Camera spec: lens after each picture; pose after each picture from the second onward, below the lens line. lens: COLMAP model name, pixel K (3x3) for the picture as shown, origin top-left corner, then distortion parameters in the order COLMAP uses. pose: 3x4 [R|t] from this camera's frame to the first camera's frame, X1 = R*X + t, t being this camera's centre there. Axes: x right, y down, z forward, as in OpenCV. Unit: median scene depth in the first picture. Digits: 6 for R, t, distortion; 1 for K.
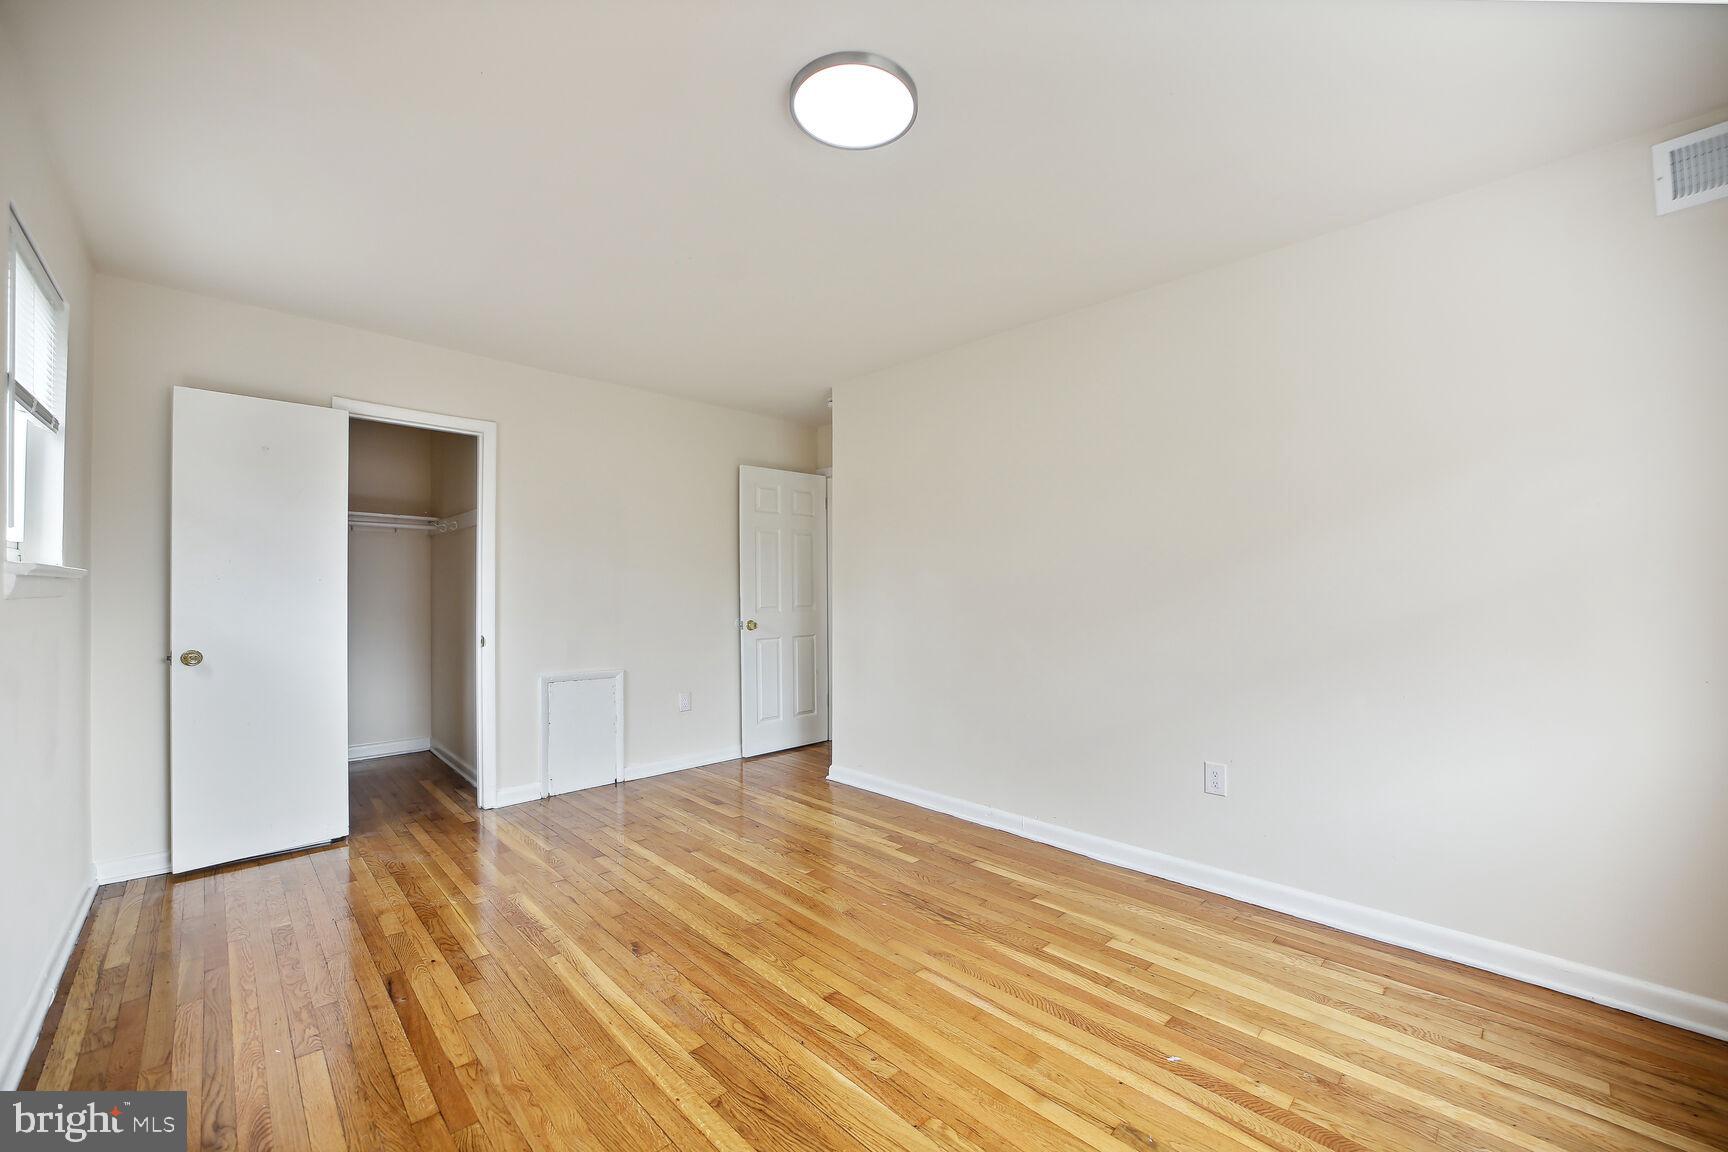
lens RADIAL K [[688.8, 0, 862.7], [0, 688.8, 565.9], [0, 0, 1]] dist [-0.009197, 0.000348]
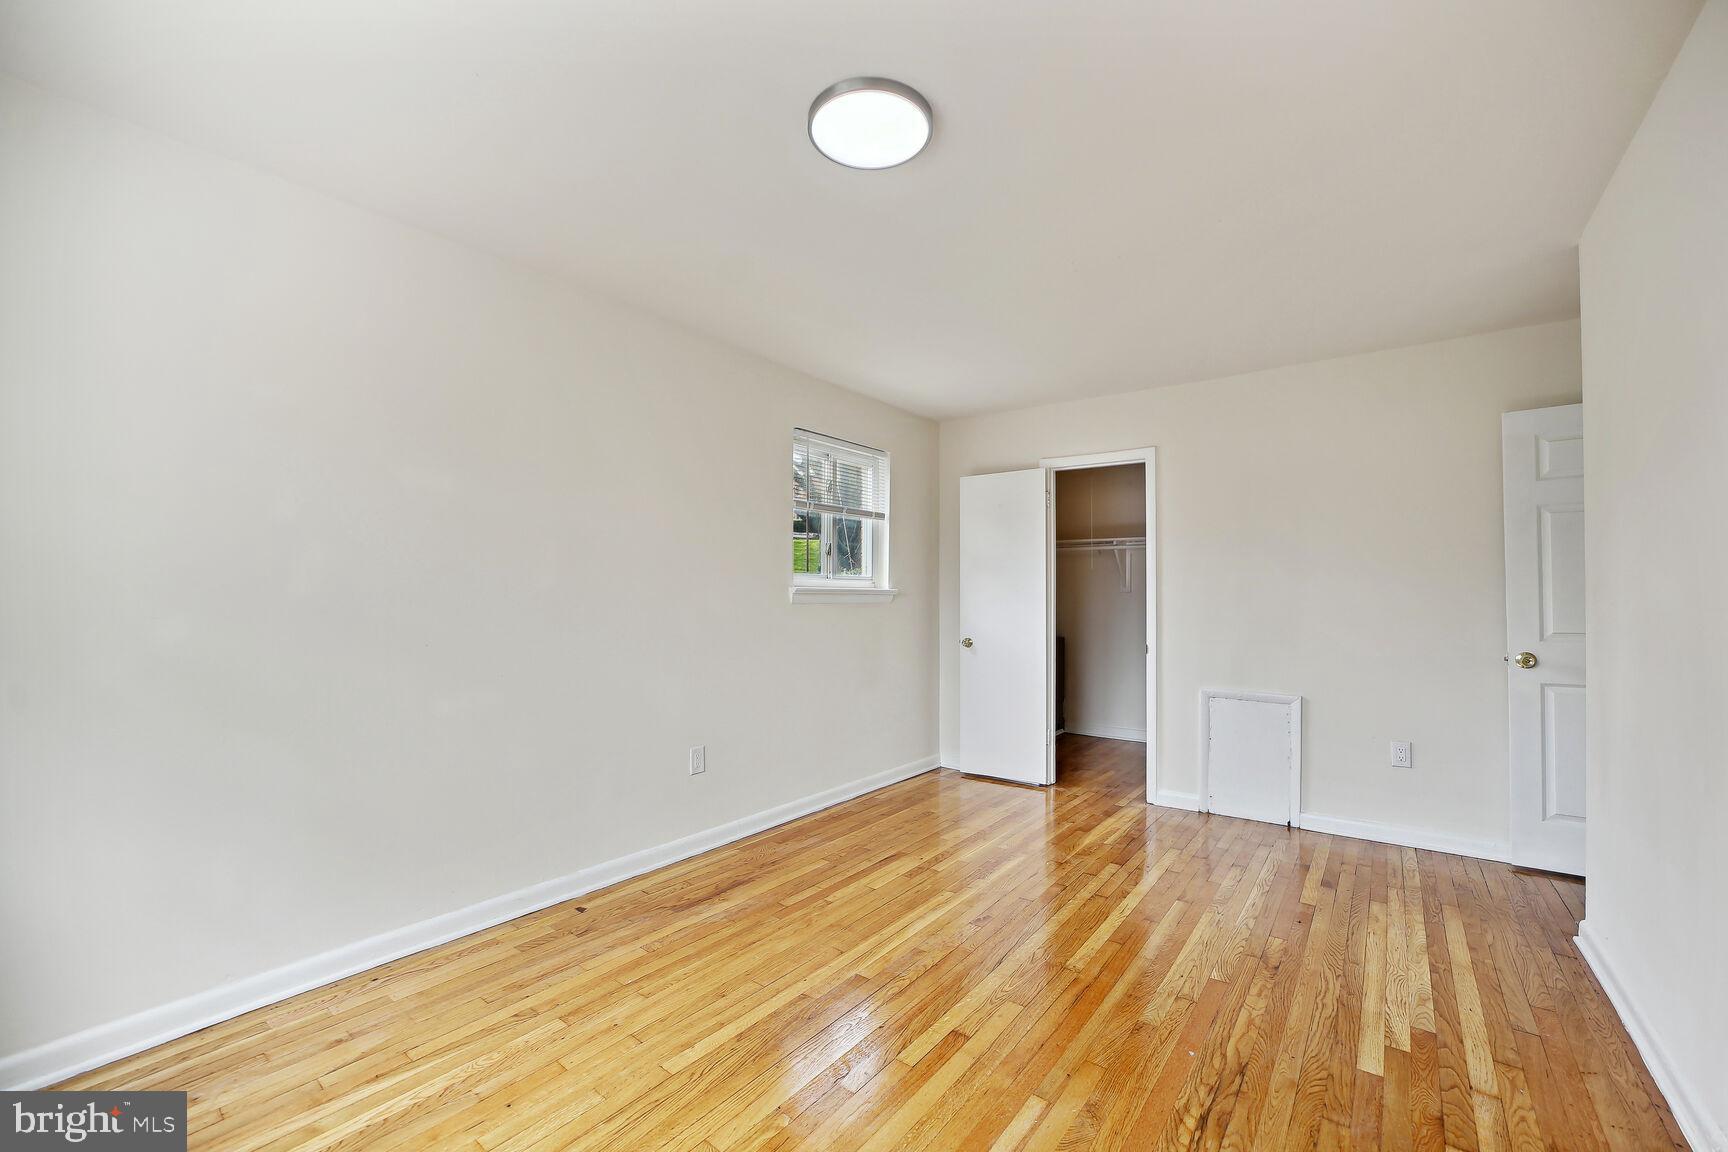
lens RADIAL K [[683.3, 0, 869.8], [0, 683.3, 581.5], [0, 0, 1]] dist [-0.010360, 0.001027]
pose [[0.155738, -0.024523, -0.987494, 0.587307], [0.029969, 0.999349, -0.020091, 0.012553], [0.987344, -0.026466, 0.156371, 0.501881]]
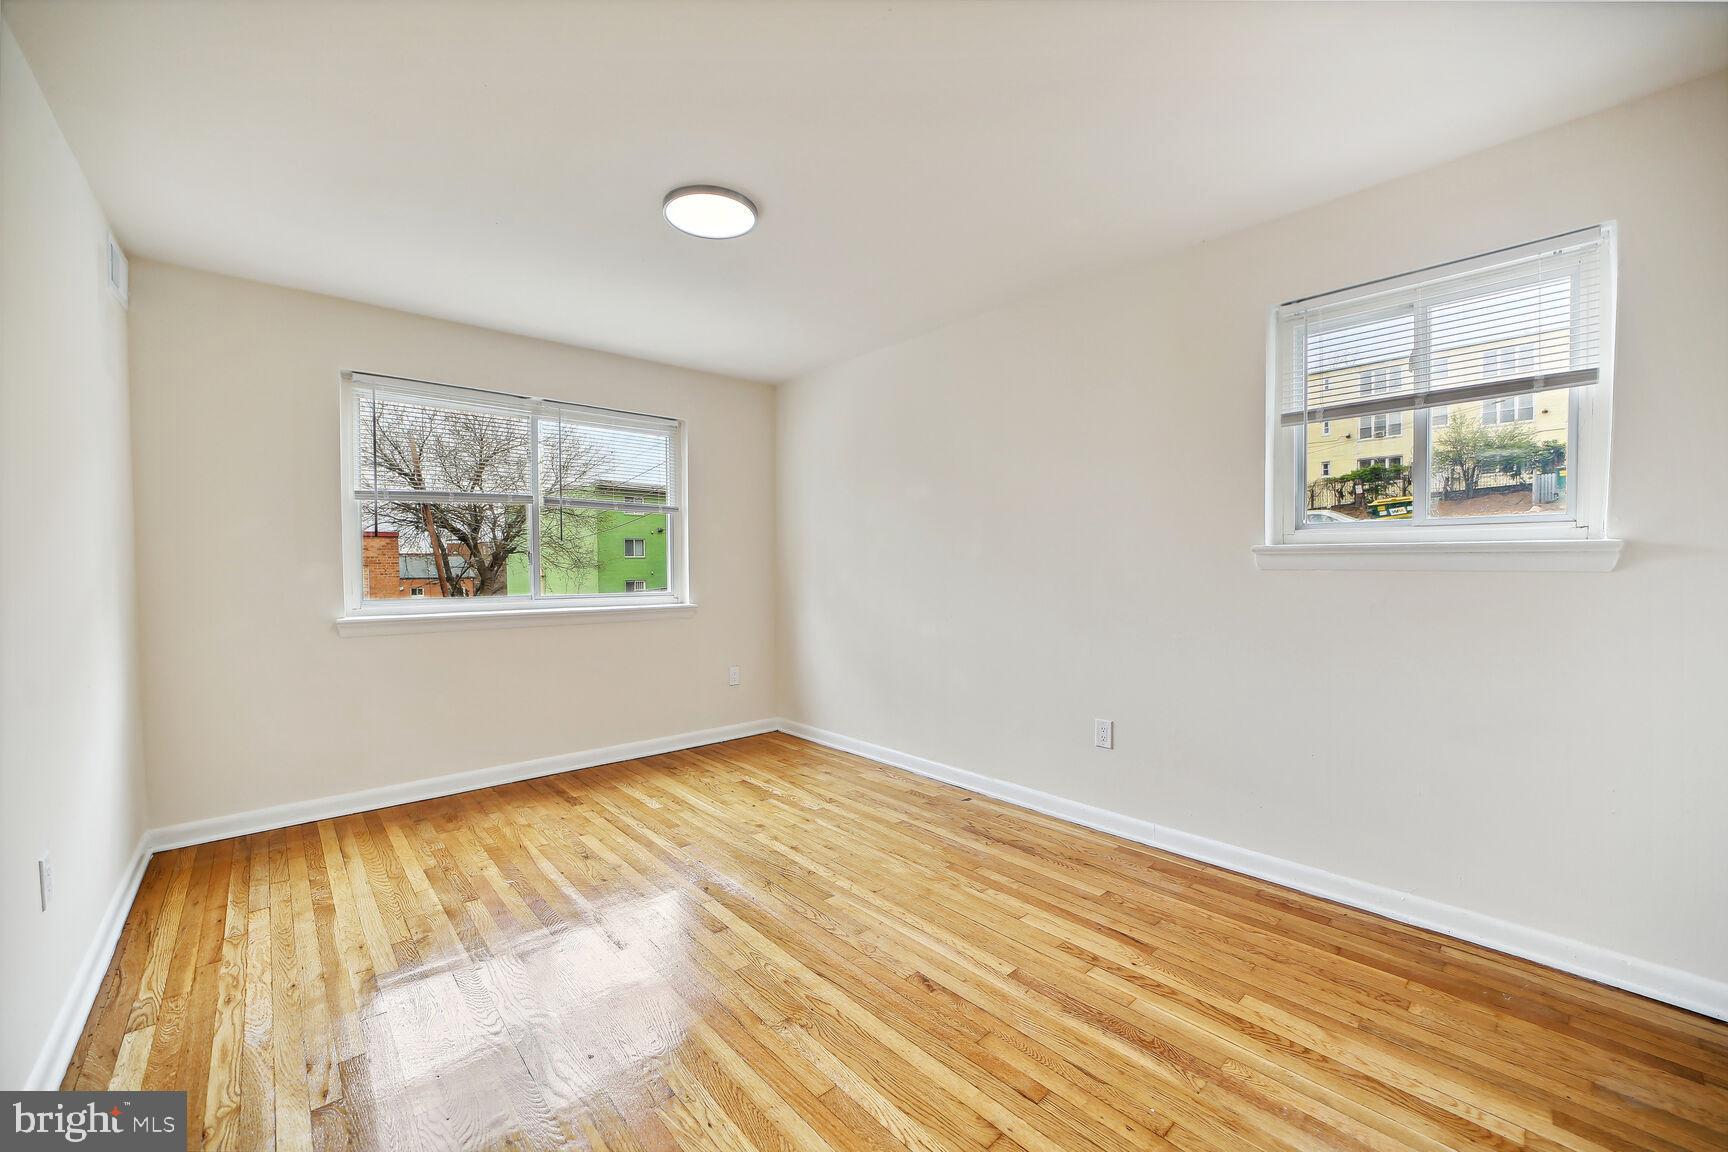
lens RADIAL K [[684.7, 0, 896.9], [0, 684.7, 588.7], [0, 0, 1]] dist [-0.027366, 0.000075]
pose [[-0.999969, 0.004953, -0.006069, -0.222985], [0.004934, 0.999983, 0.003132, 0.043612], [0.006084, 0.003102, -0.999977, 1.420760]]
